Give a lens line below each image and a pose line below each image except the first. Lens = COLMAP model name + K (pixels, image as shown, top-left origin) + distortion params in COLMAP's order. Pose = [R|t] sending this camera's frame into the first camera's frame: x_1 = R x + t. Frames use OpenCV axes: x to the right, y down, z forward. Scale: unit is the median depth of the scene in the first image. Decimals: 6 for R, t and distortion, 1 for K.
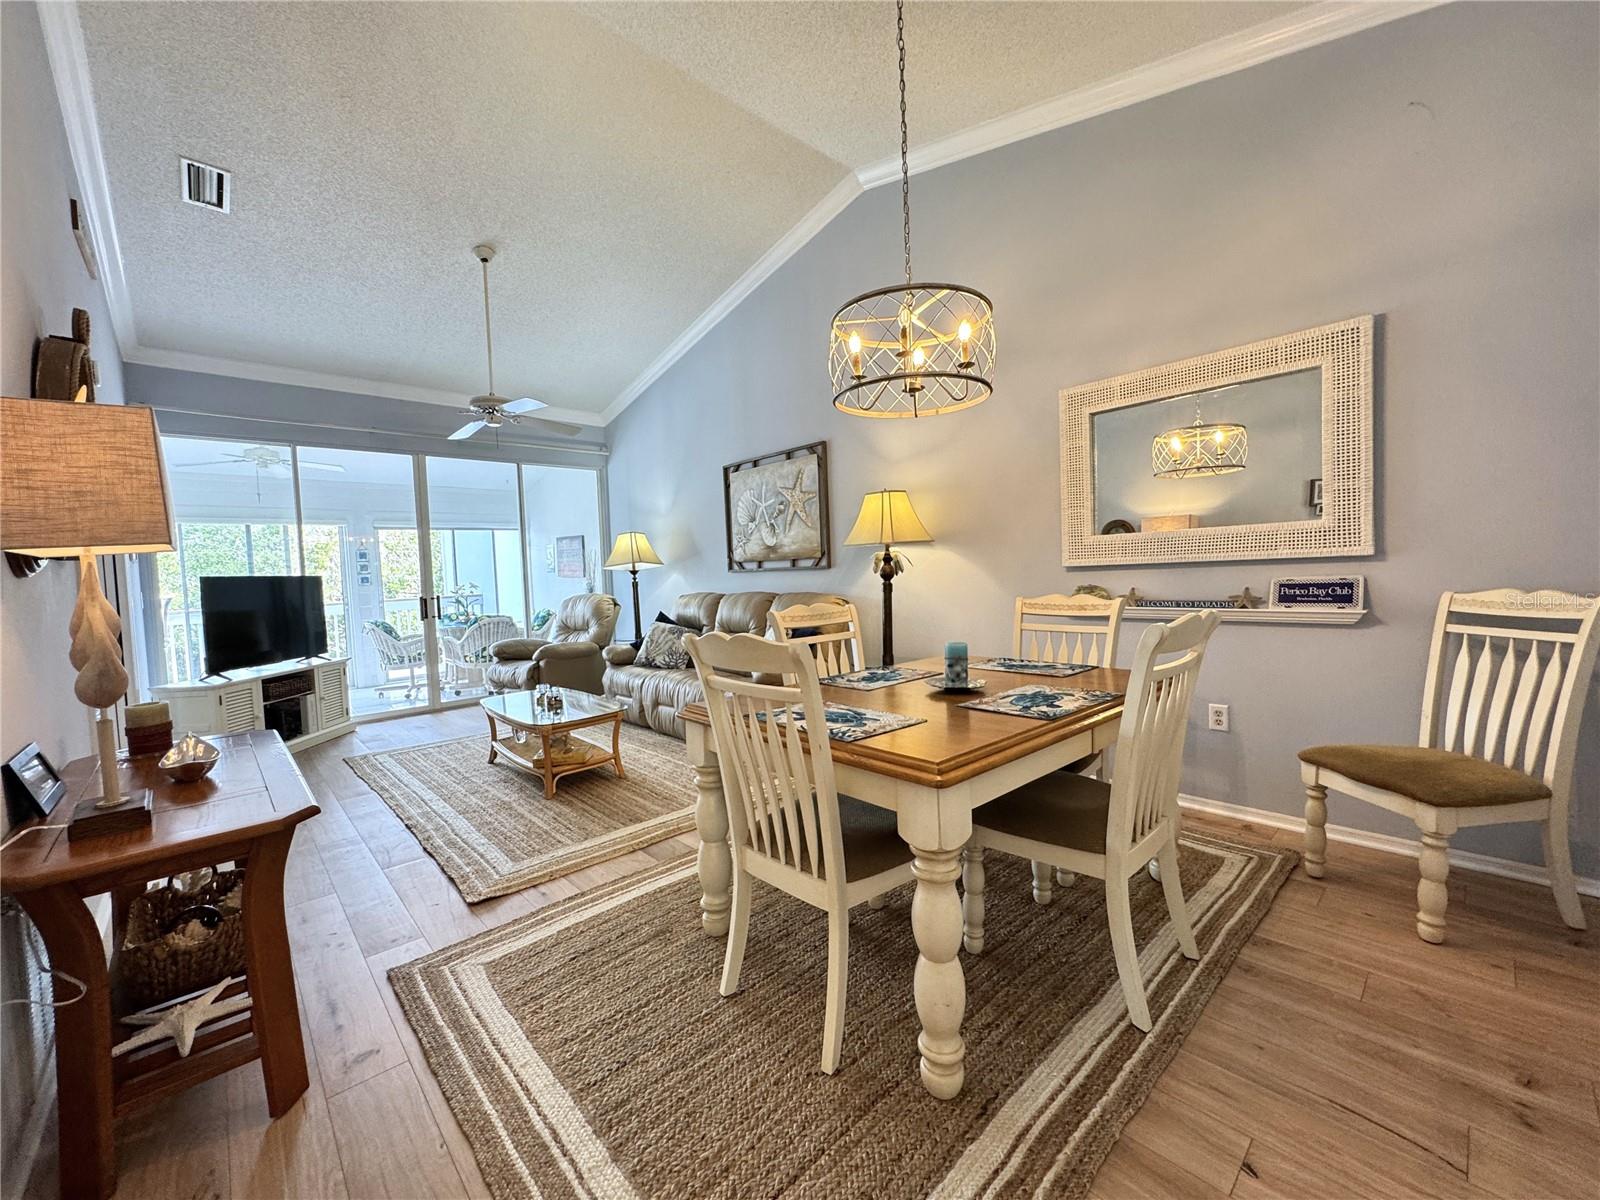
lens RADIAL K [[636.8, 0, 795.6], [0, 636.8, 600.3], [0, 0, 1]] dist [0.000561, -0.000055]
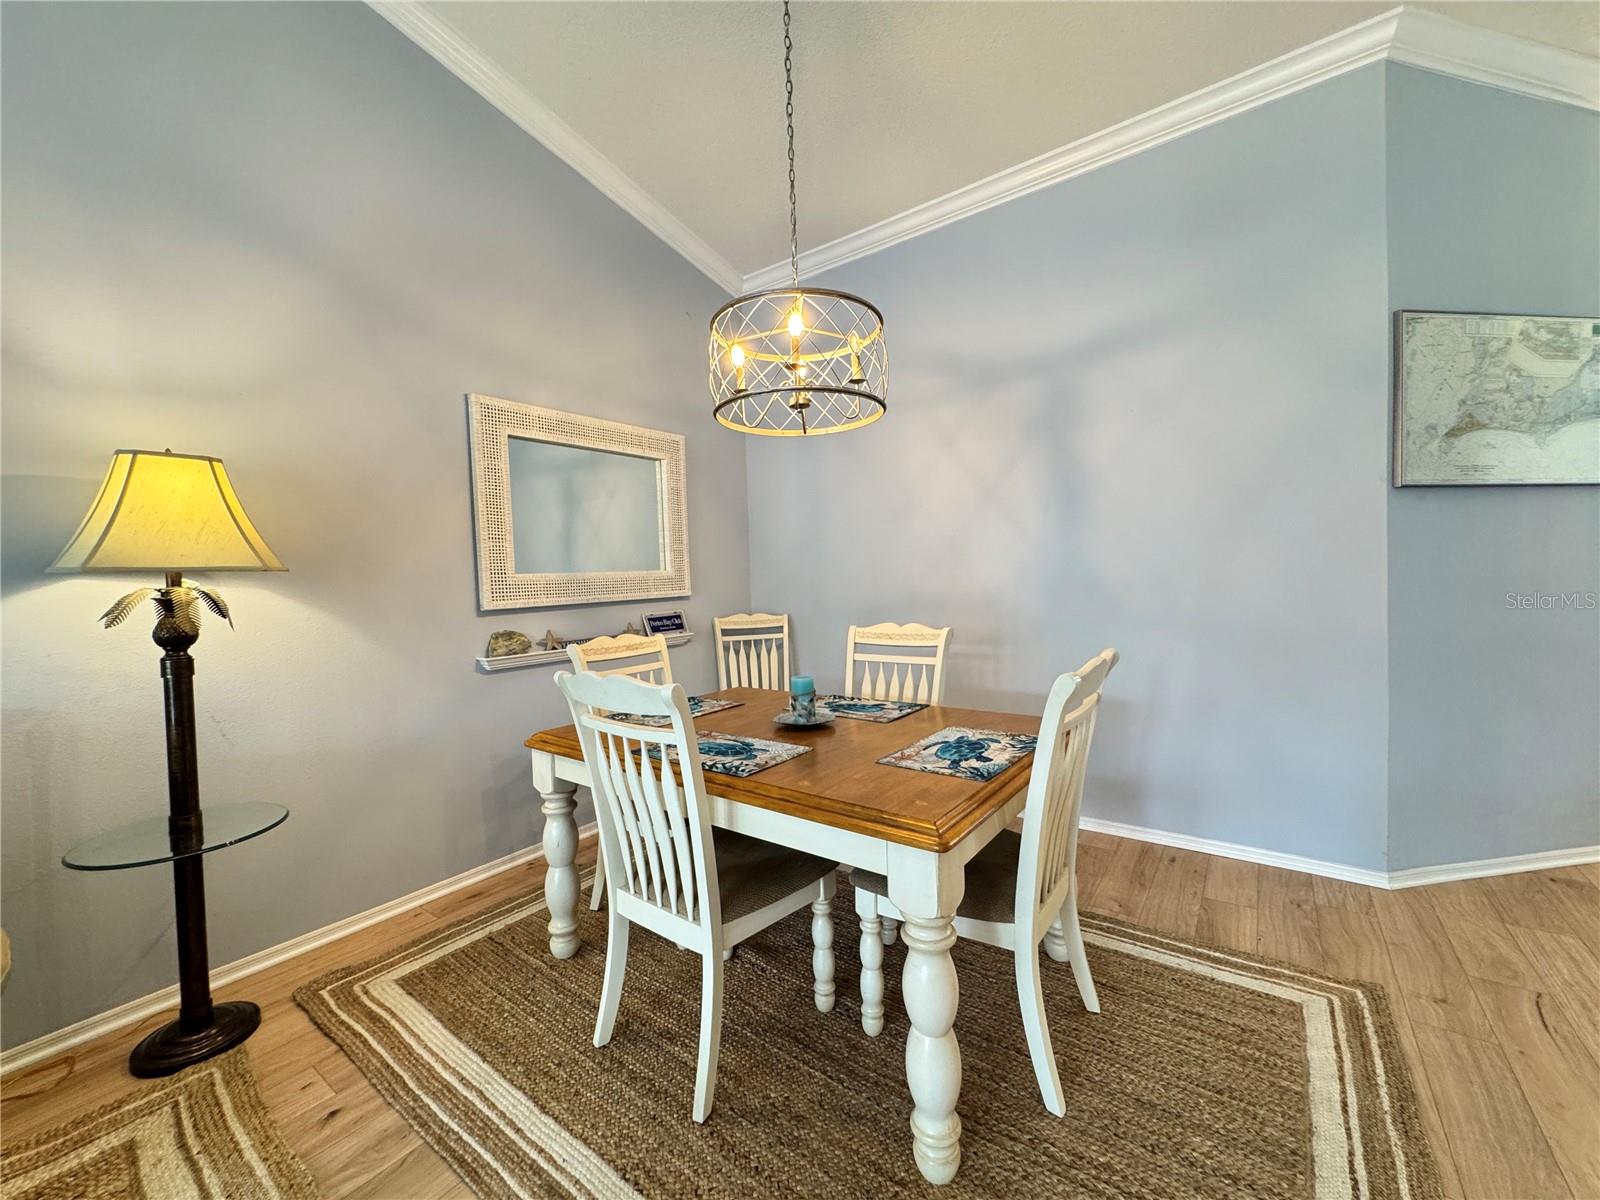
lens RADIAL K [[636.8, 0, 801.1], [0, 636.8, 597.8], [0, 0, 1]] dist [0.000561, -0.000055]
pose [[-0.188484, 0.011660, 0.982007, -0.295815], [0.085967, 0.996287, 0.004671, -0.024433], [-0.978306, 0.085301, -0.188786, 0.496168]]
